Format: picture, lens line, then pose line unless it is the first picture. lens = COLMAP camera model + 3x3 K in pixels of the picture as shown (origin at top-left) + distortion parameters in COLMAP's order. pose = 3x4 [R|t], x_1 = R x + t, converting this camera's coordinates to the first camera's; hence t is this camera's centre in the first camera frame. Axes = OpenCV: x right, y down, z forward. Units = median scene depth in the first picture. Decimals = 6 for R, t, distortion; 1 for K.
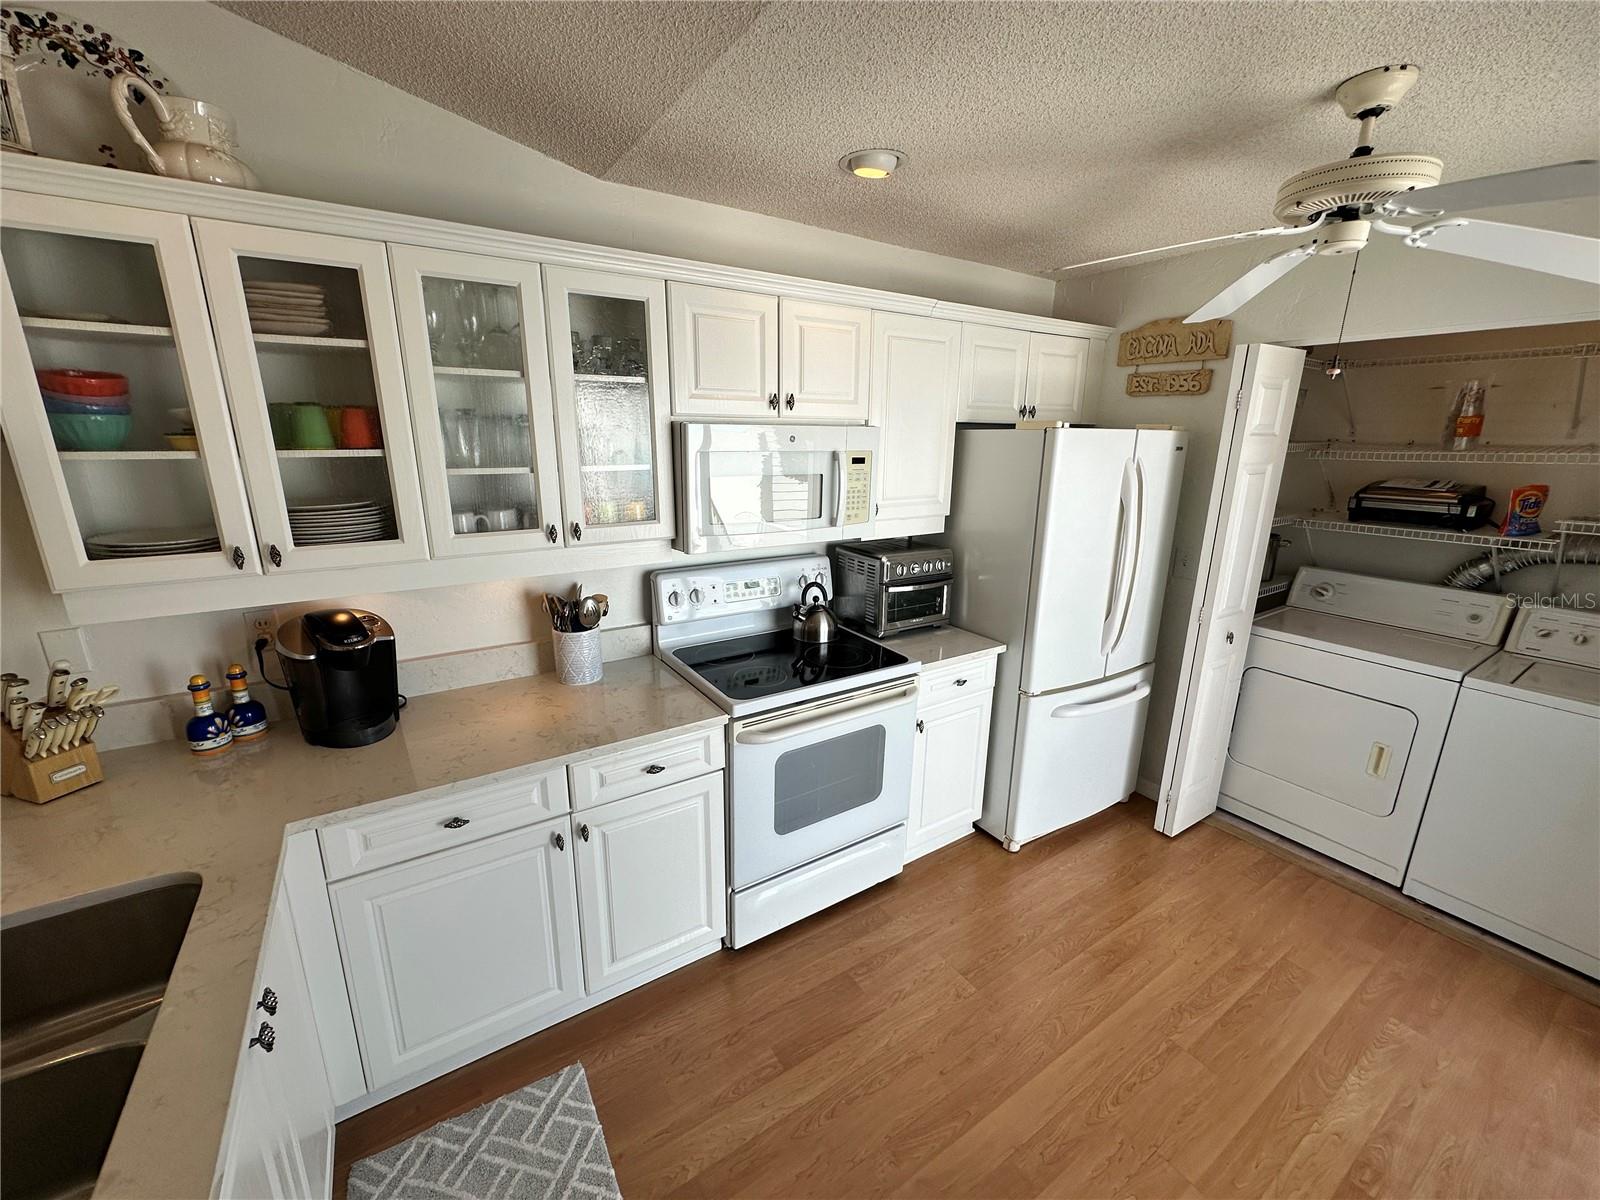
lens RADIAL K [[637.4, 0, 798.9], [0, 637.4, 600.6], [0, 0, 1]] dist [-0.003399, 0.000781]
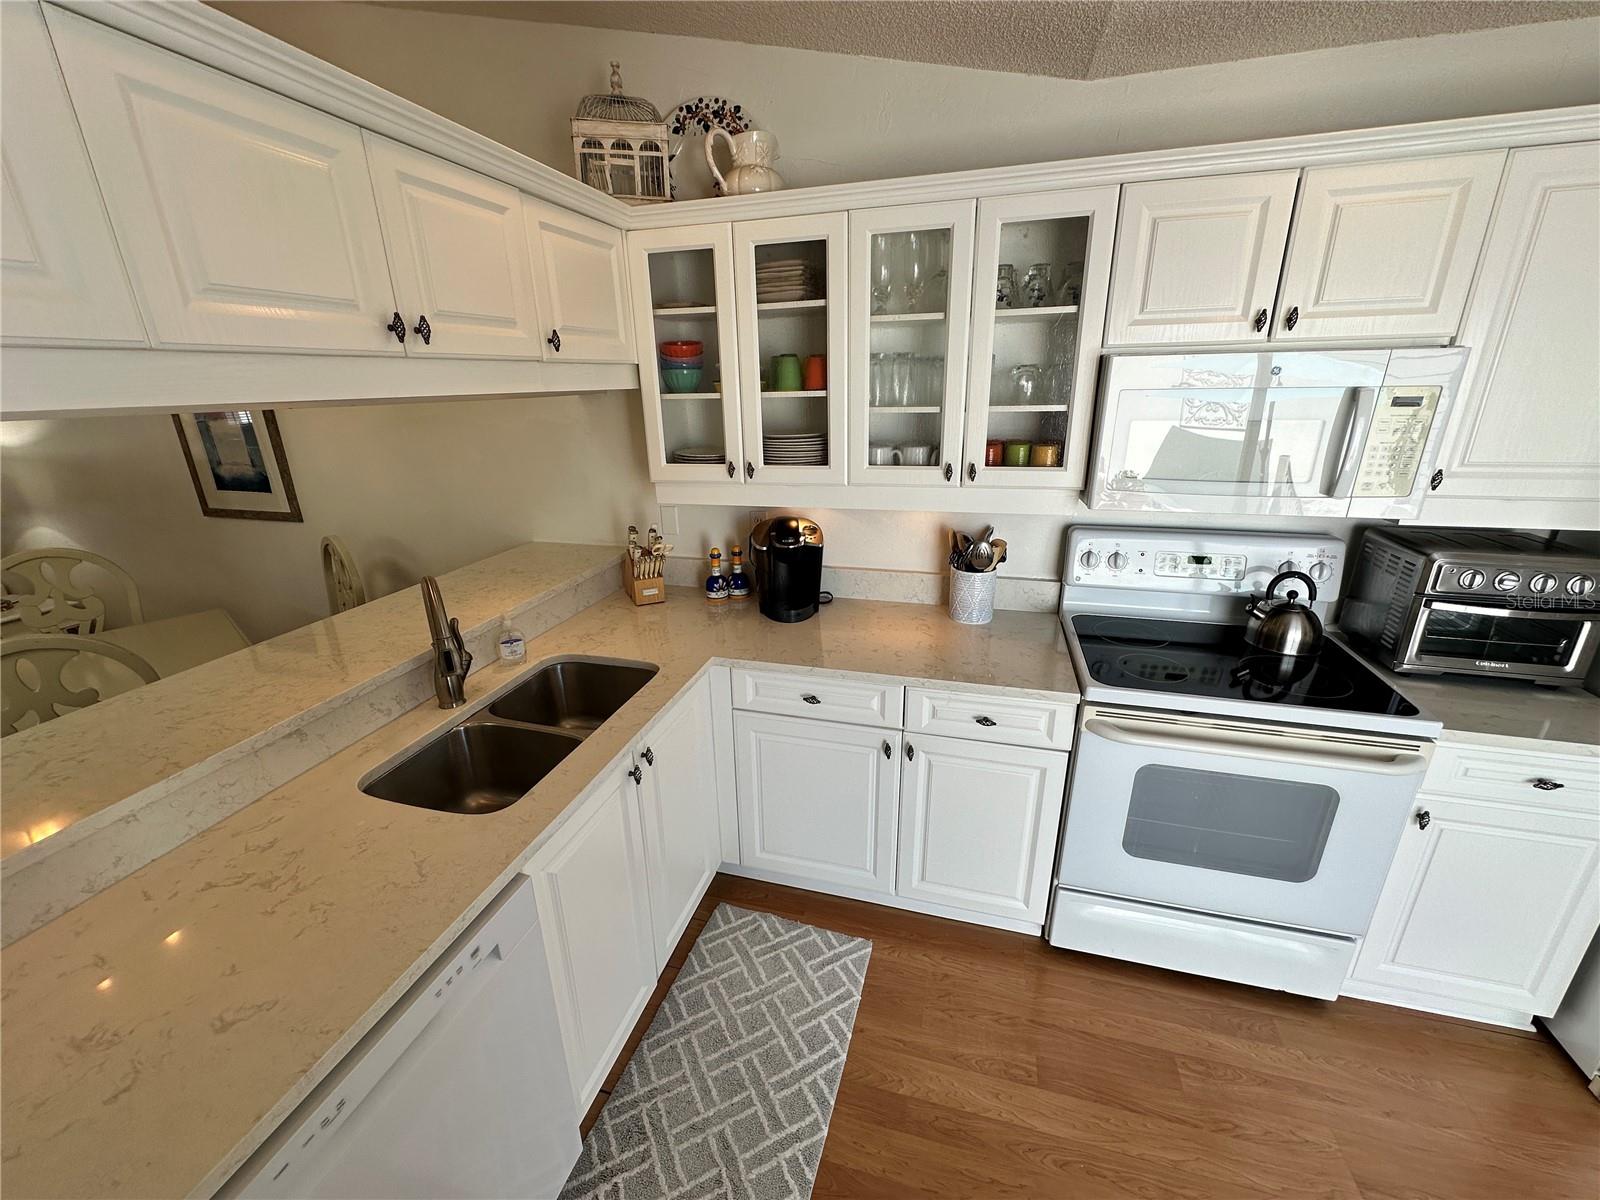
lens RADIAL K [[637.4, 0, 798.9], [0, 637.4, 600.6], [0, 0, 1]] dist [-0.003399, 0.000781]
pose [[0.661015, 0.222142, -0.716737, 0.232205], [-0.165529, 0.974812, 0.149469, -0.014767], [0.731887, 0.019839, 0.681137, 0.110891]]
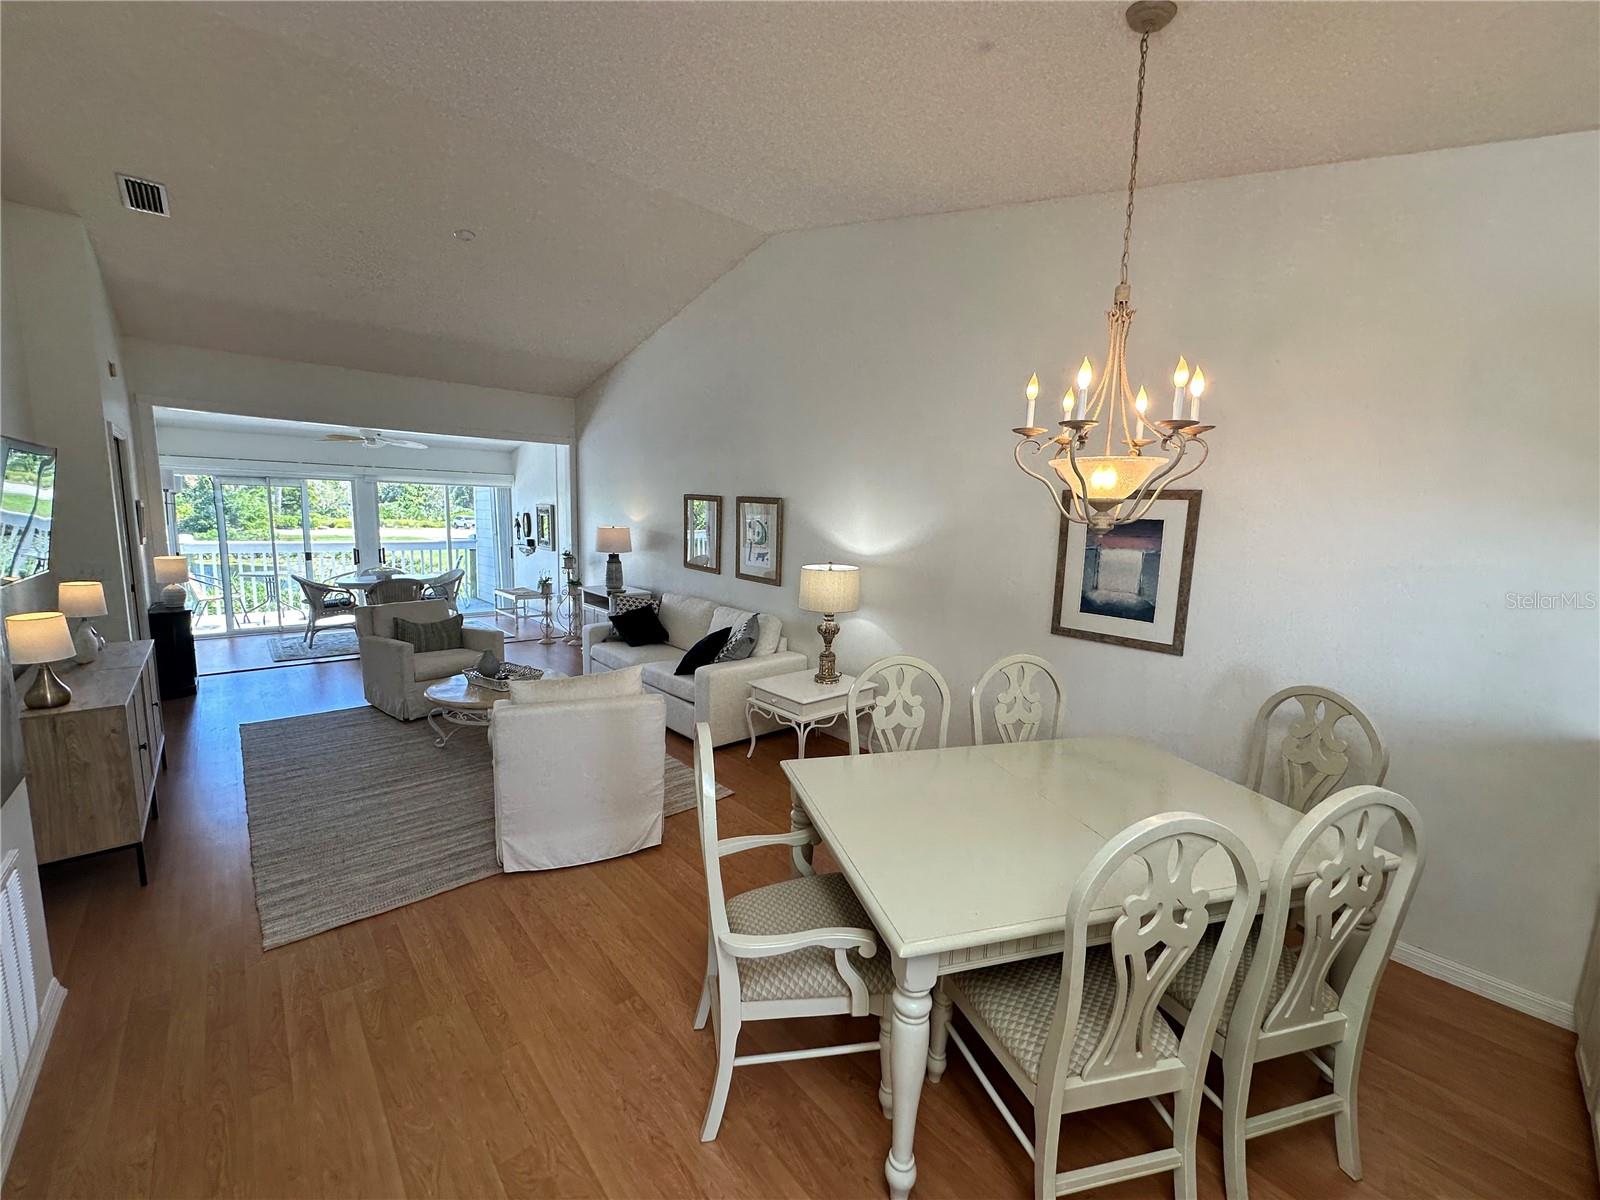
lens RADIAL K [[637.4, 0, 798.9], [0, 637.4, 600.6], [0, 0, 1]] dist [-0.003399, 0.000781]
pose [[0.153077, 0.128467, -0.979828, -0.484292], [-0.272490, 0.958563, 0.083108, 0.250450], [0.949904, 0.254271, 0.181740, -0.972343]]
